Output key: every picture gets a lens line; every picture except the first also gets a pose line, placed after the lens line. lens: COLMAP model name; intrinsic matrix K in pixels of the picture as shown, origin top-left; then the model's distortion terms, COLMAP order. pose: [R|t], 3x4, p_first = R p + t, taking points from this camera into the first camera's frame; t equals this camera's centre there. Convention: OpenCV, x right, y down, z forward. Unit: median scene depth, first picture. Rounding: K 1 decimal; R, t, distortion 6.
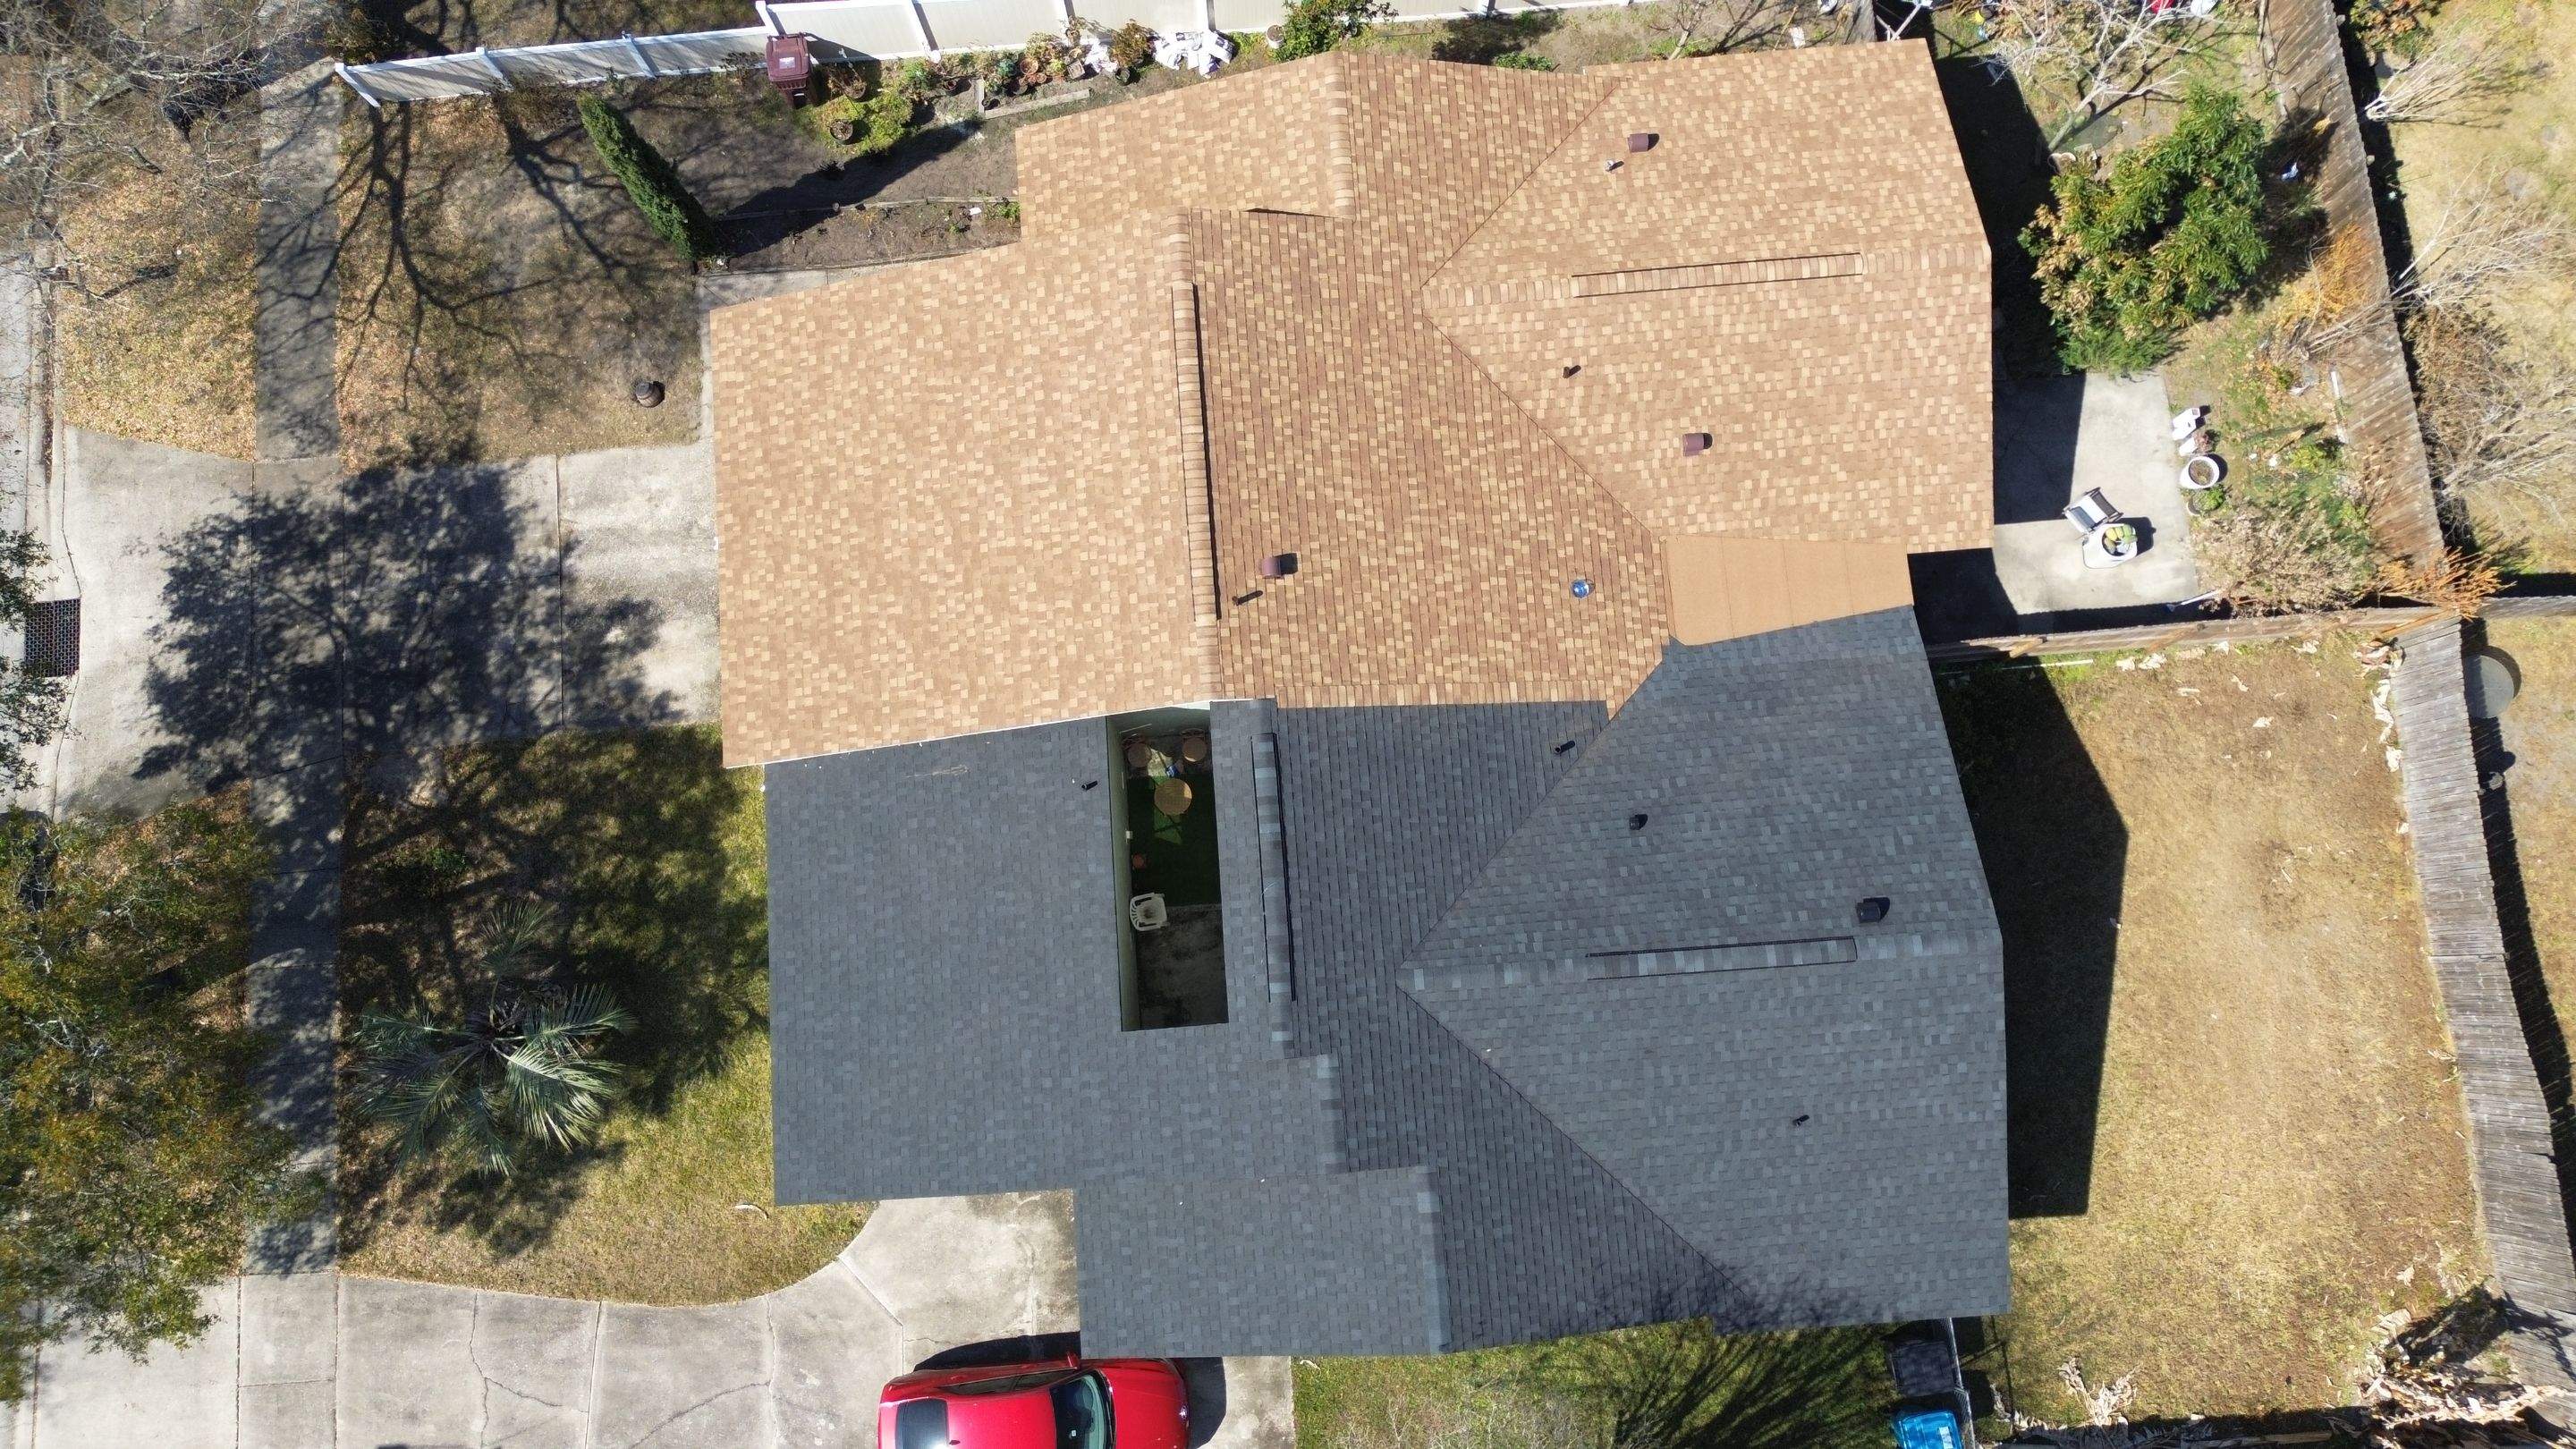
lens RADIAL K [[1807.1, 0, 1288.3], [0, 1807.1, 721.1], [0, 0, 1]] dist [0.069925, -0.062597]
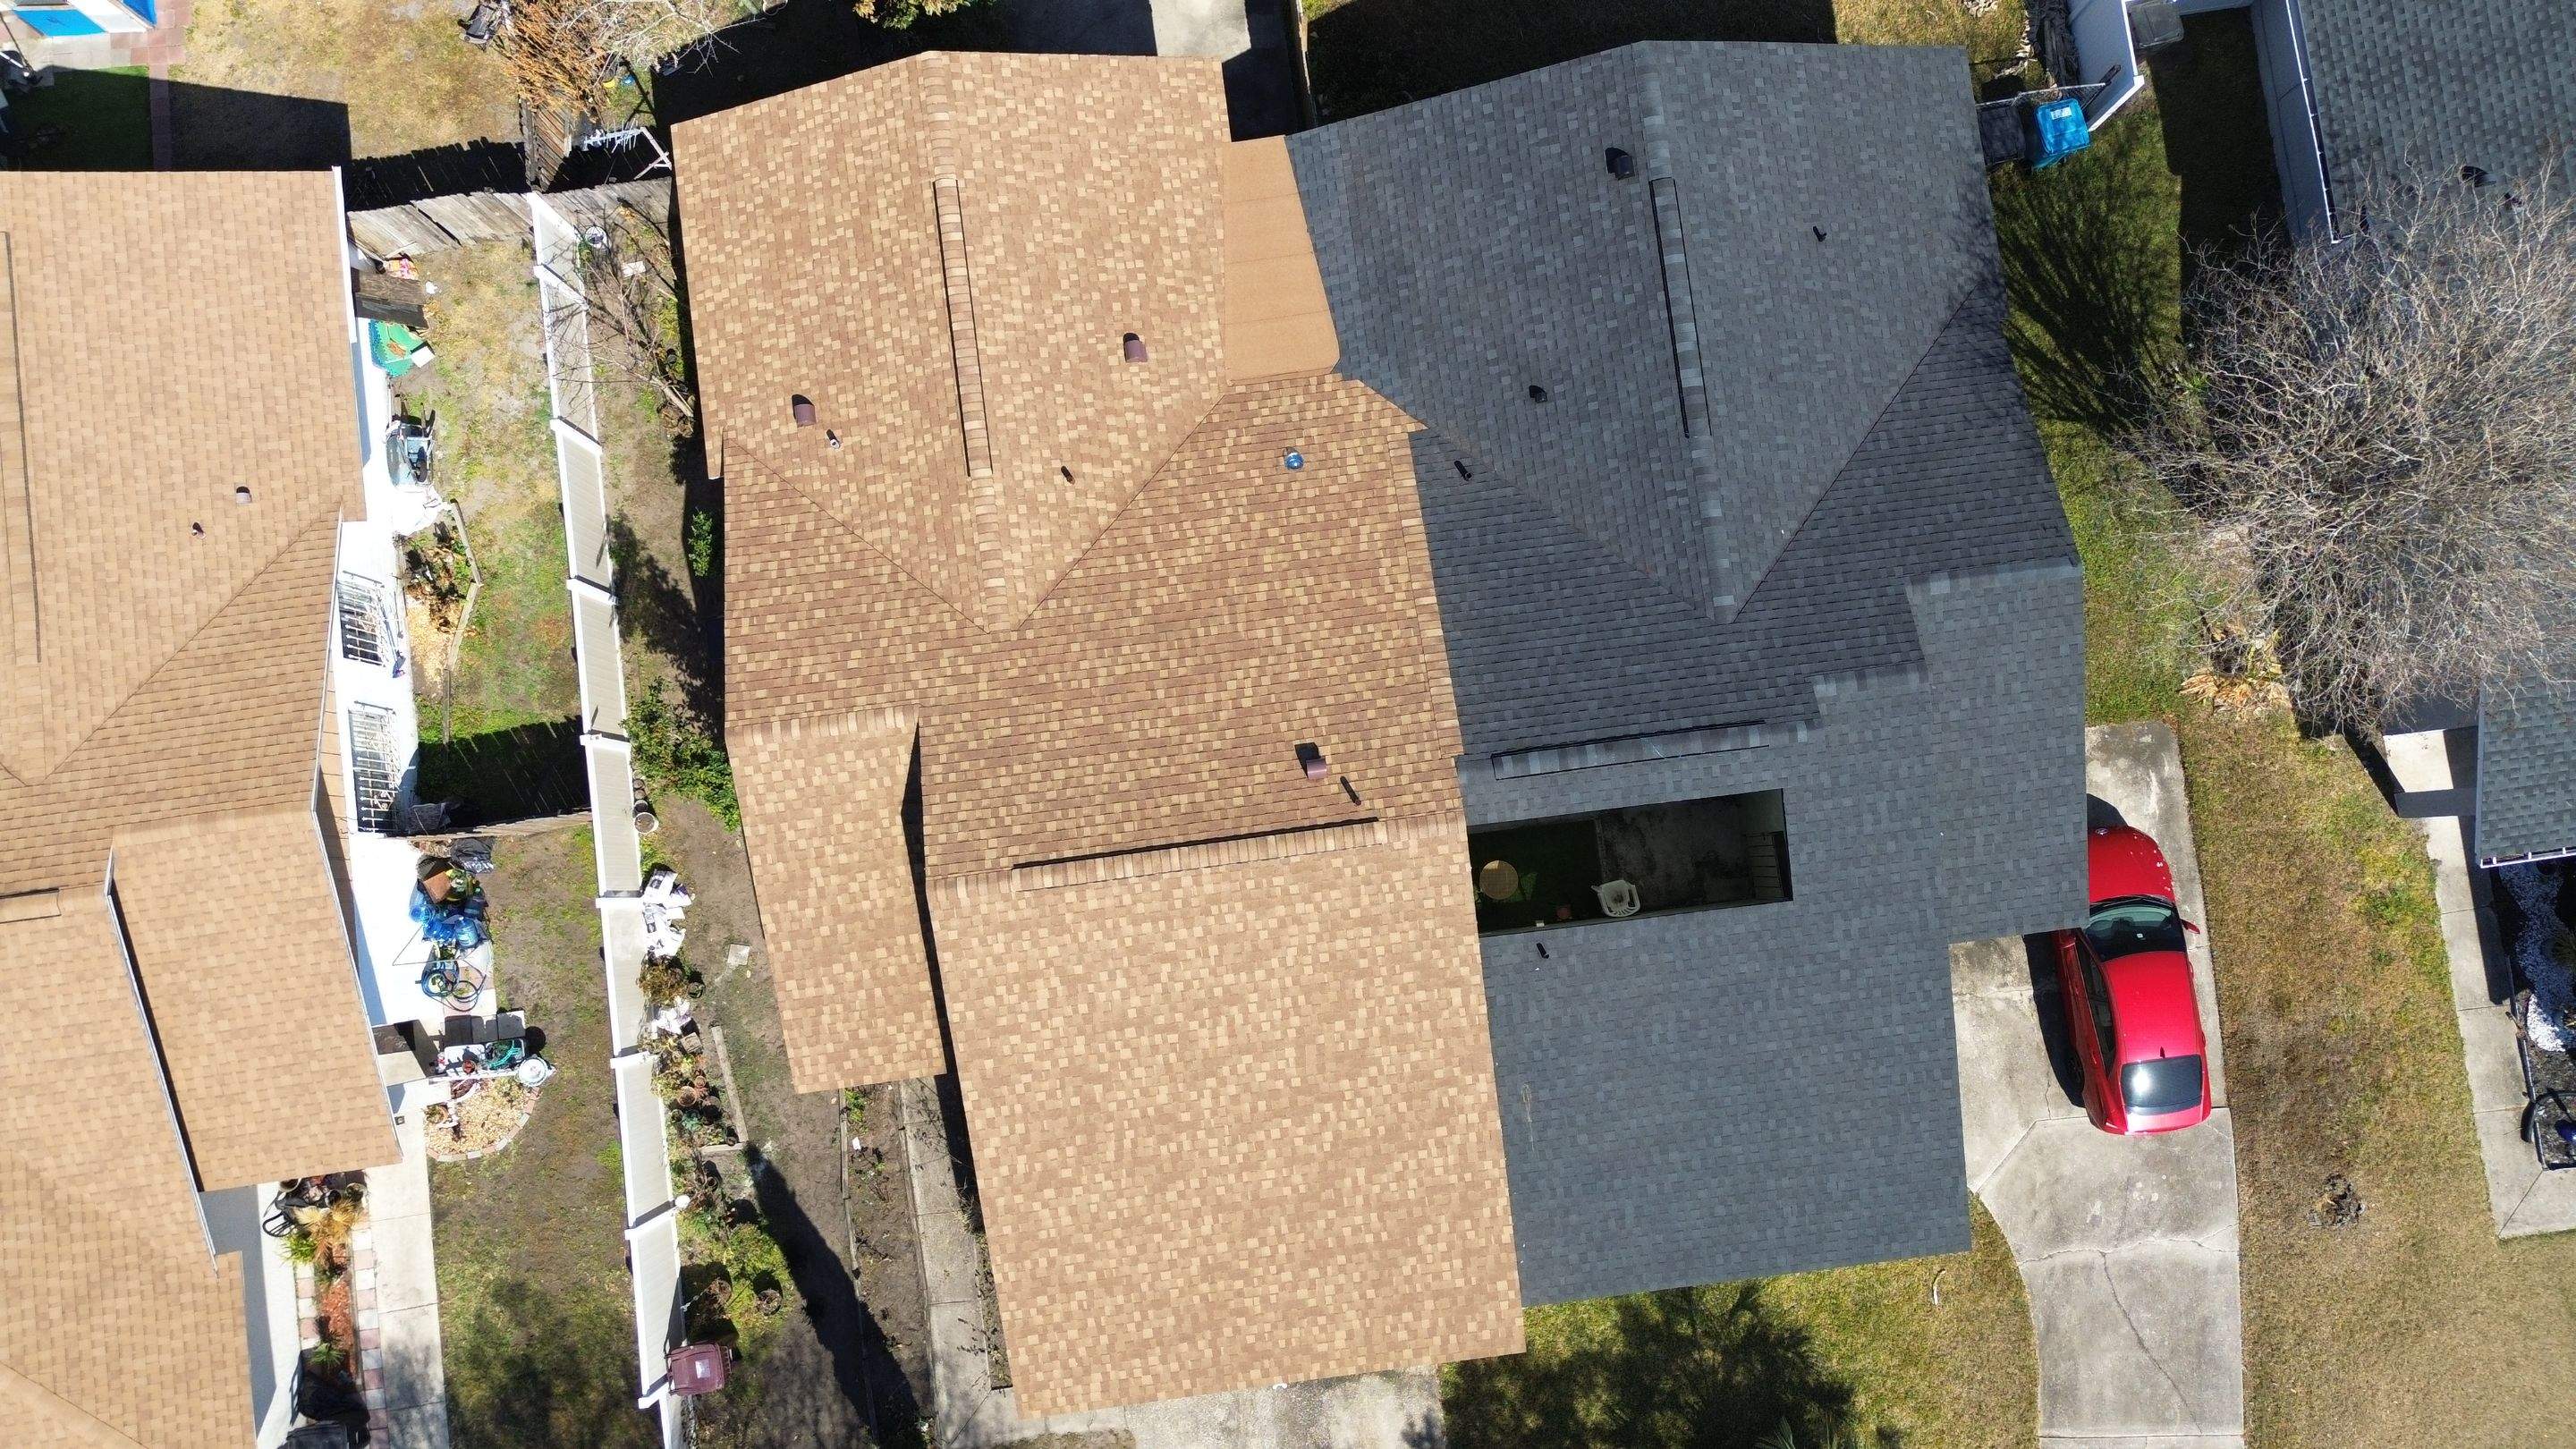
lens RADIAL K [[1807.1, 0, 1284.1], [0, 1807.1, 718.6], [0, 0, 1]] dist [0.069925, -0.062597]
pose [[-0.053814, -0.993912, 0.096138, -0.065243], [0.986318, -0.037884, 0.160443, -0.224944], [-0.155824, 0.103457, 0.982352, 0.055465]]
